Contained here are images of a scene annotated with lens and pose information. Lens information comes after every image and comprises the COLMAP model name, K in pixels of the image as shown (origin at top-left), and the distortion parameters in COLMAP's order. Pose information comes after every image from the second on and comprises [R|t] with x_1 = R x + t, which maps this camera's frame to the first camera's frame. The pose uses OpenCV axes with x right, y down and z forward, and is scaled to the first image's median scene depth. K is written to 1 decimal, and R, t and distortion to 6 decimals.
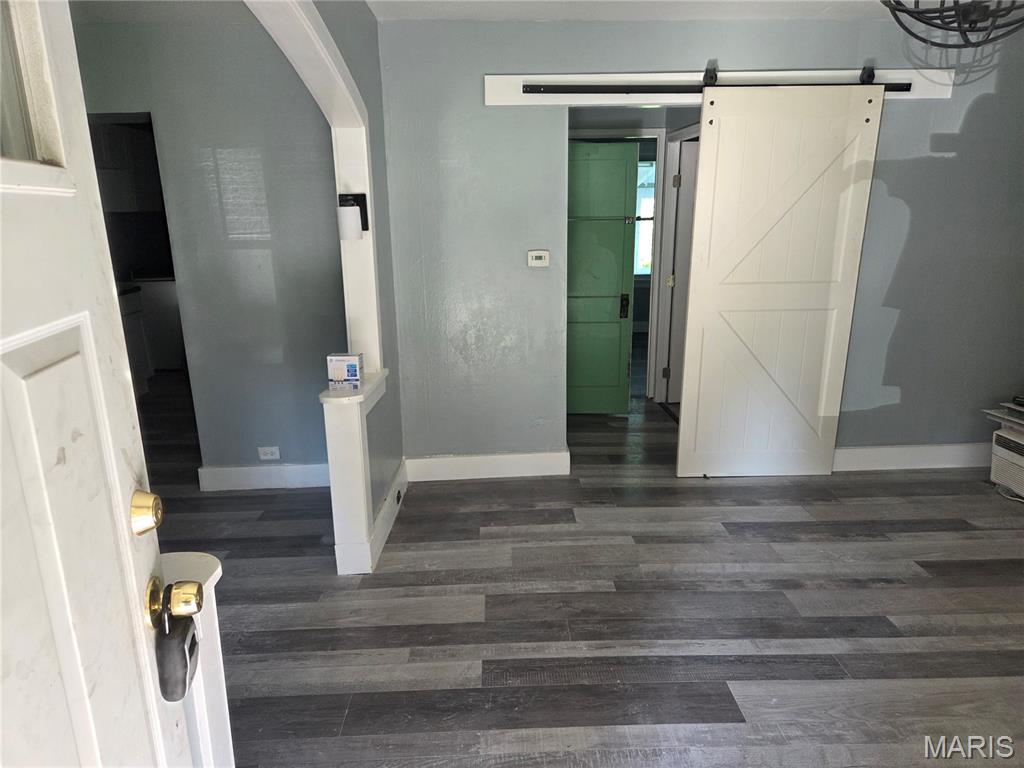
lens RADIAL K [[683.1, 0, 512.0], [0, 683.1, 384.0], [0, 0, 1]] dist [0.007859, 0.000470]
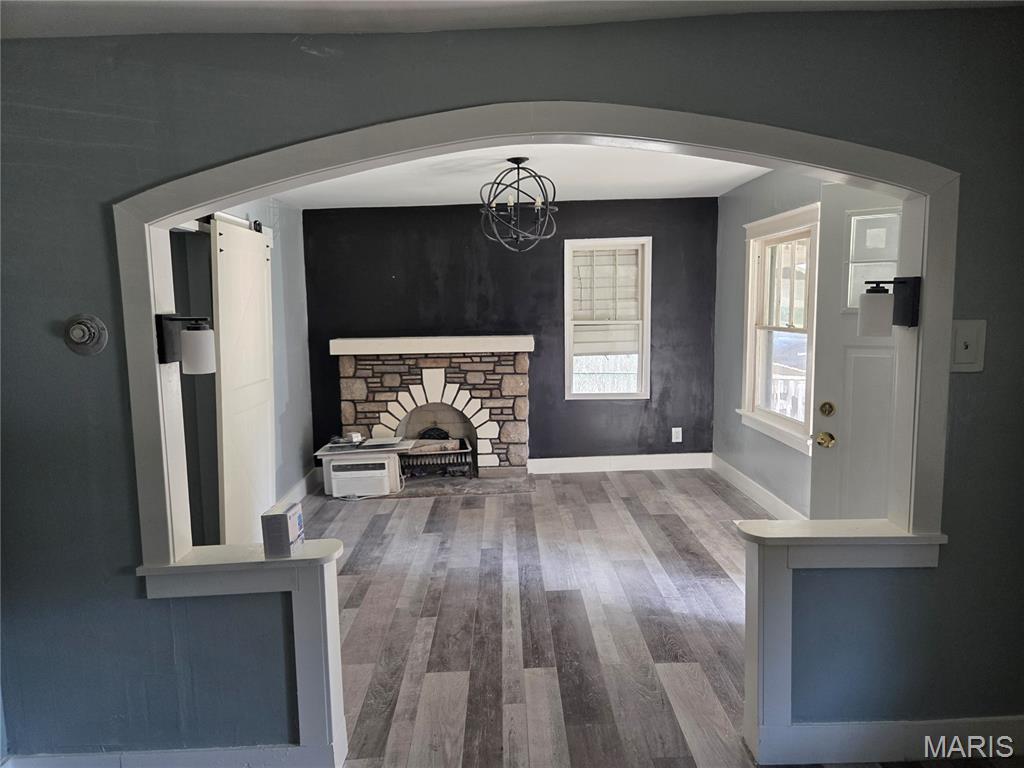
lens RADIAL K [[683.1, 0, 512.0], [0, 683.1, 384.0], [0, 0, 1]] dist [0.007859, 0.000470]
pose [[0.018520, -0.110552, 0.993698, -1.105931], [0.268977, 0.957779, 0.101543, -0.209679], [-0.962969, 0.265401, 0.047474, 0.728553]]
